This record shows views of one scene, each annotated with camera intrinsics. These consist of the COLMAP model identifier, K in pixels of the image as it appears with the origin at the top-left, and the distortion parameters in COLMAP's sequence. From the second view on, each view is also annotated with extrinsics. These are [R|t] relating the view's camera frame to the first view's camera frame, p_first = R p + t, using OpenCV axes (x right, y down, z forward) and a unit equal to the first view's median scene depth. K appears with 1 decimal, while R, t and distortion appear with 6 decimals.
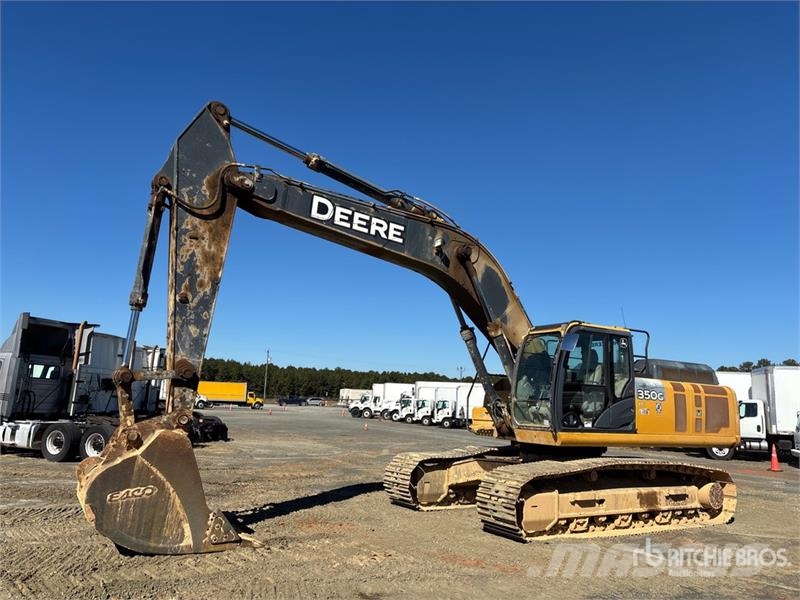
lens RADIAL K [[606.5, 0, 400.0], [0, 606.5, 300.0], [0, 0, 1]] dist [0.045102, -0.073081]
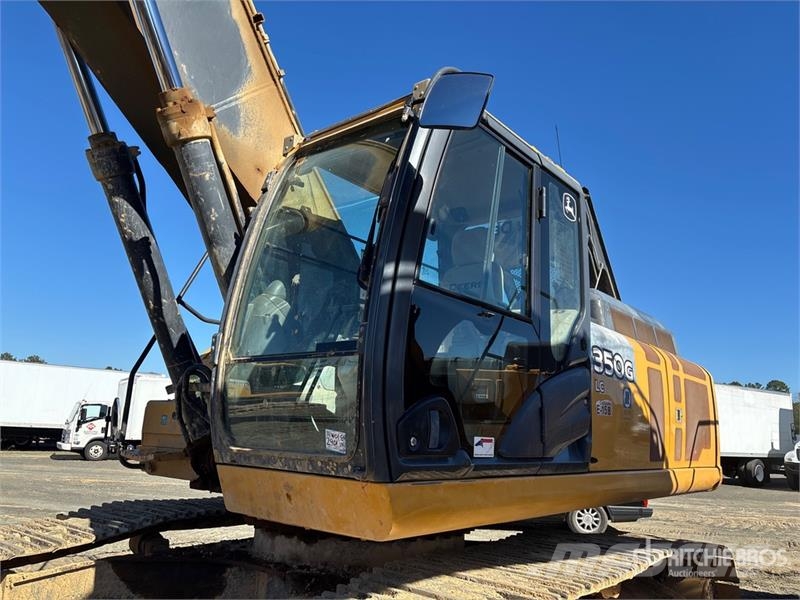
lens RADIAL K [[606.5, 0, 400.0], [0, 606.5, 300.0], [0, 0, 1]] dist [0.045102, -0.073081]
pose [[0.945931, 0.062445, 0.318299, 0.168793], [-0.062025, 0.998009, -0.011467, 0.132900], [-0.318381, -0.008895, 0.947921, 0.699869]]
